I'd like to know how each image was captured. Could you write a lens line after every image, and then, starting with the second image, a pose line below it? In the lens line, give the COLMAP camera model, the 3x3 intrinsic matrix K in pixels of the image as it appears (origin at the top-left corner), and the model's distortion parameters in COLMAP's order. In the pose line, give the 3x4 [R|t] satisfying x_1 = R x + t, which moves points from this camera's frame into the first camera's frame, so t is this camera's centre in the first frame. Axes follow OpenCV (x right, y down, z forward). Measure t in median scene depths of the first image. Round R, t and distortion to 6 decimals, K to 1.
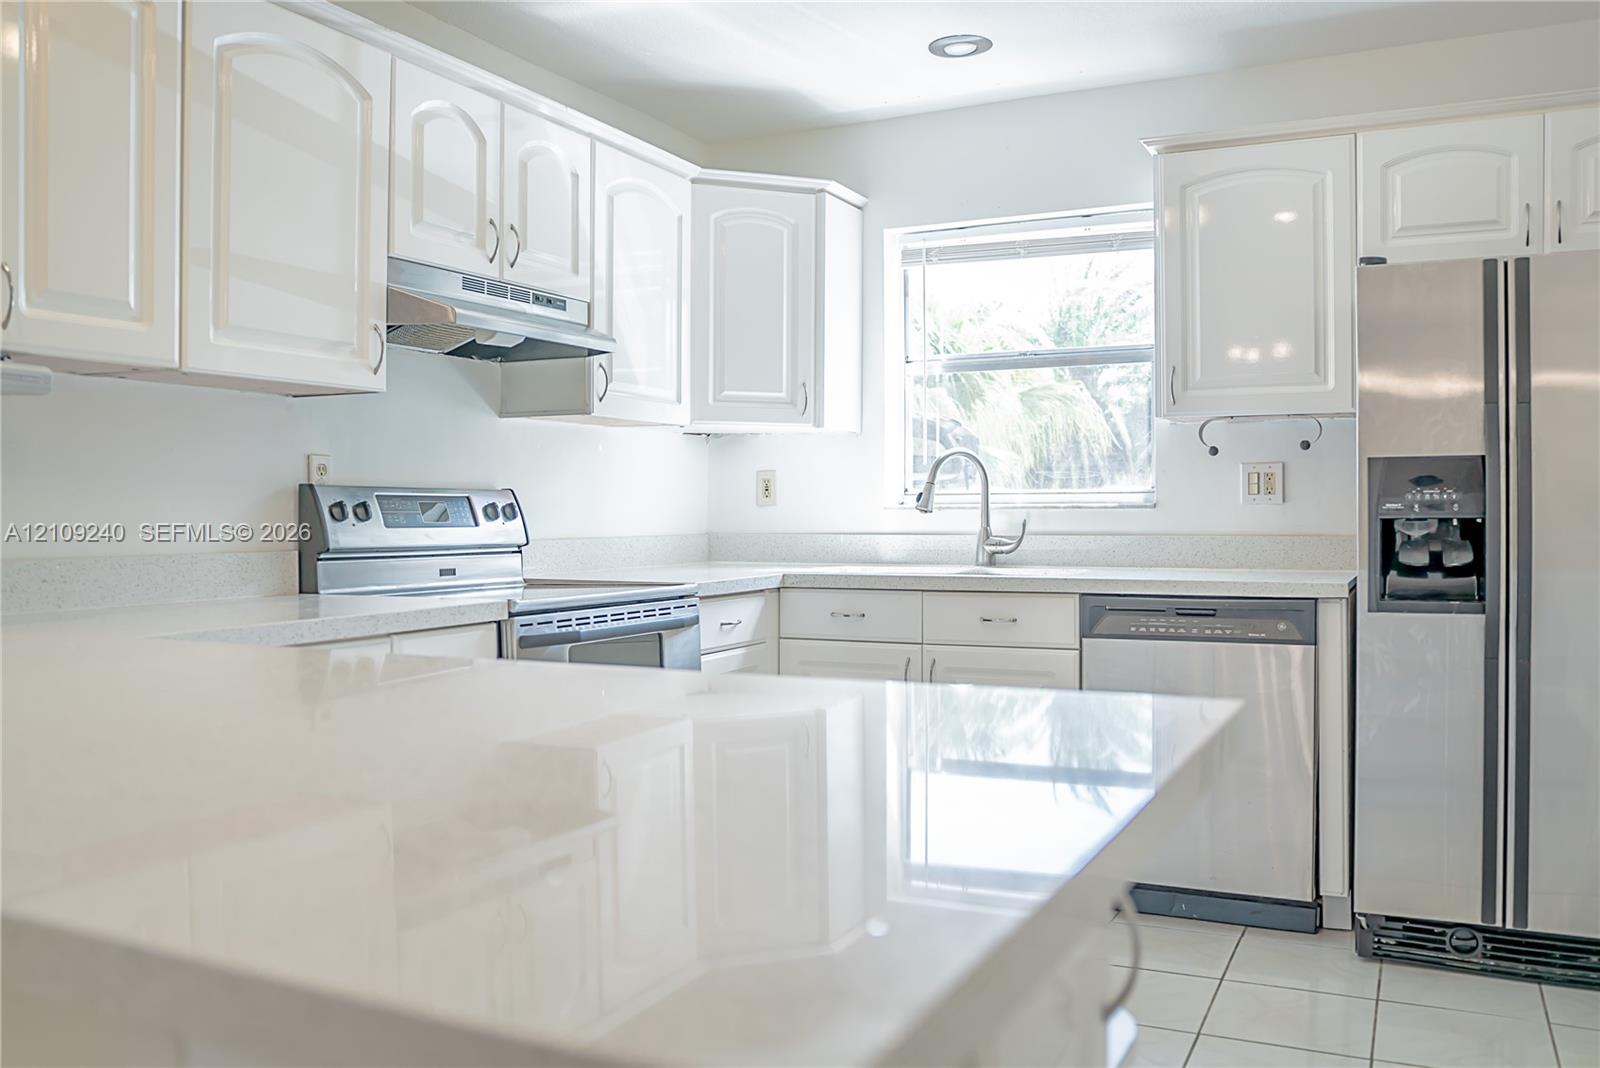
lens RADIAL K [[1284.9, 0, 795.2], [0, 1284.9, 532.7], [0, 0, 1]] dist [-0.097361, 0.055267]
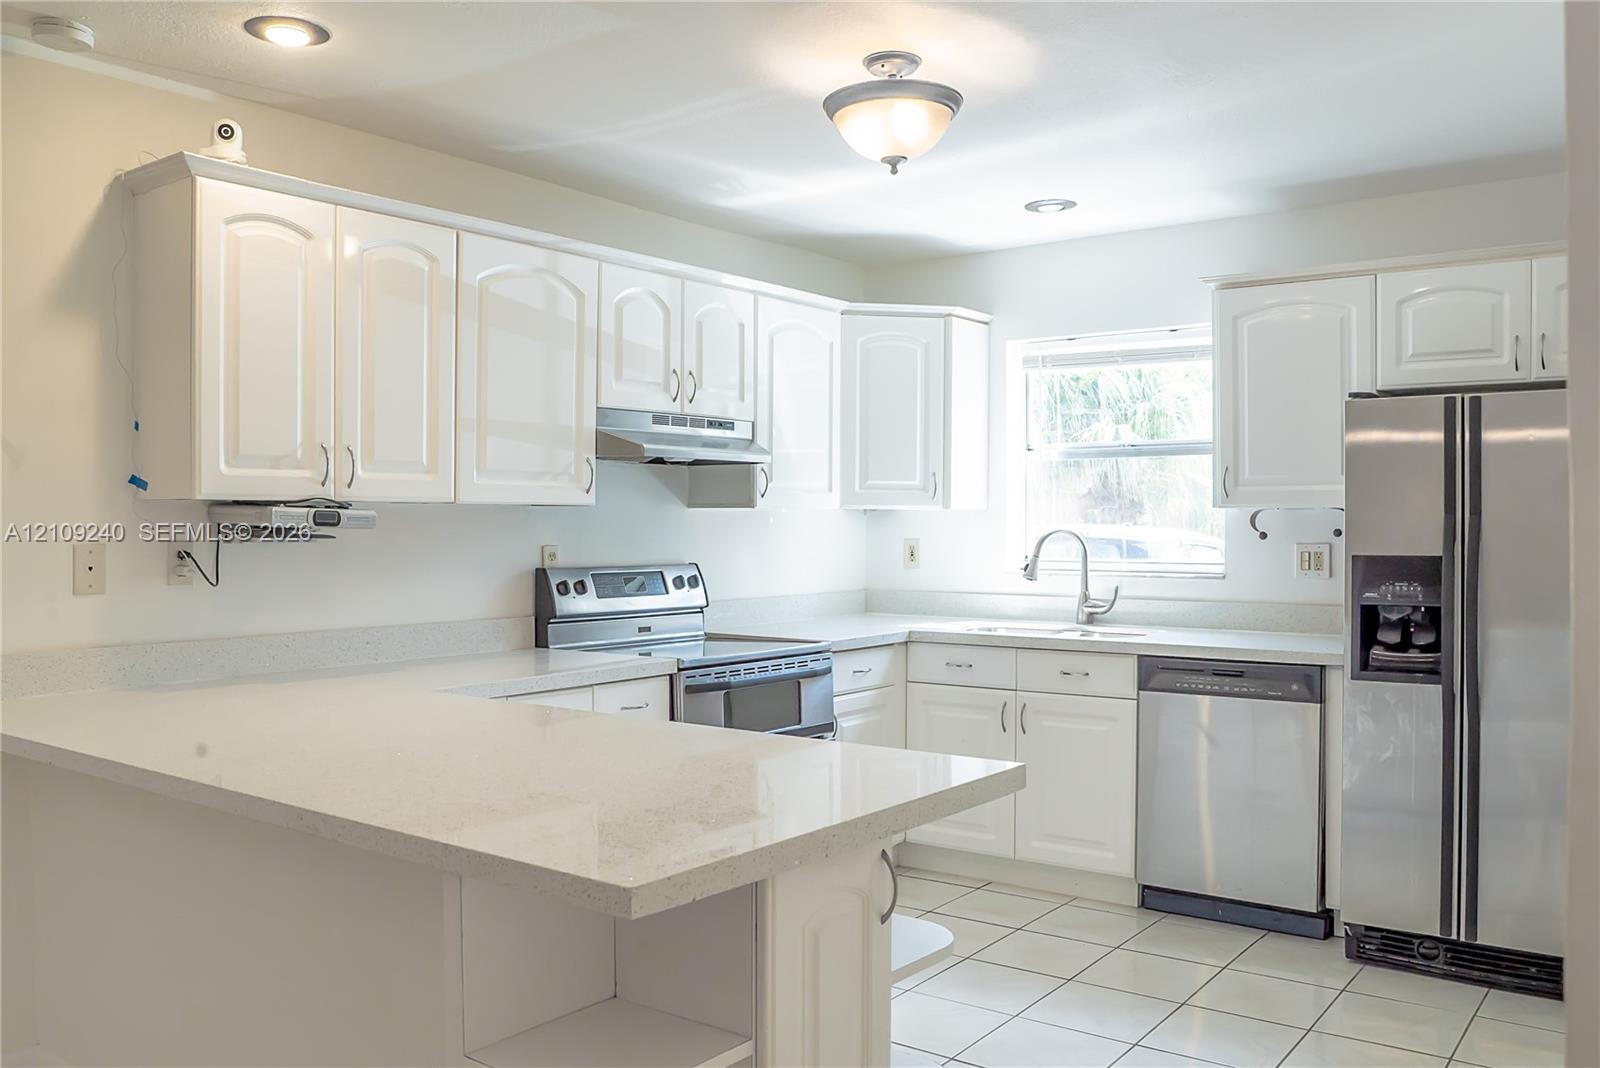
lens RADIAL K [[1284.9, 0, 799.2], [0, 1284.9, 531.6], [0, 0, 1]] dist [-0.097361, 0.055267]
pose [[0.983004, 0.004985, -0.183514, 0.136019], [-0.006707, 0.999939, -0.008761, -0.062948], [0.183459, 0.009843, 0.982978, -0.295790]]
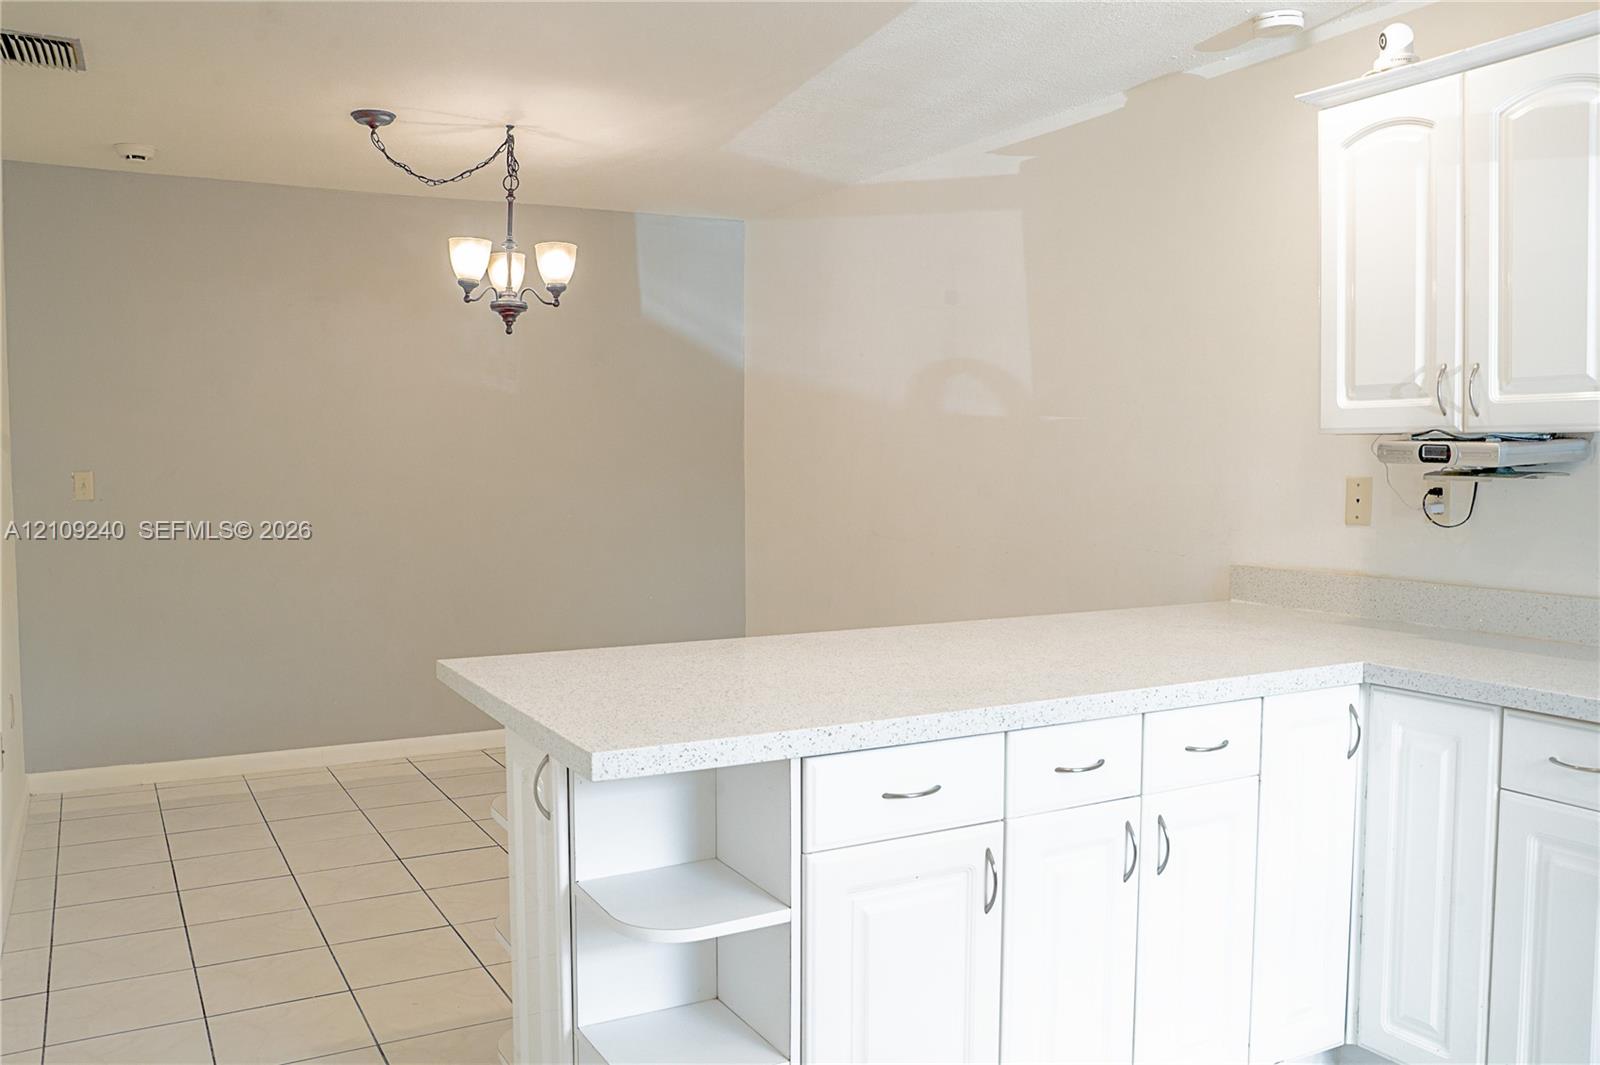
lens RADIAL K [[1284.9, 0, 800.5], [0, 1284.9, 530.9], [0, 0, 1]] dist [-0.097361, 0.055267]
pose [[-0.568692, 0.055938, -0.820646, 0.525461], [-0.007536, 0.997289, 0.073200, -0.086303], [0.822516, 0.047813, -0.566729, 0.751209]]
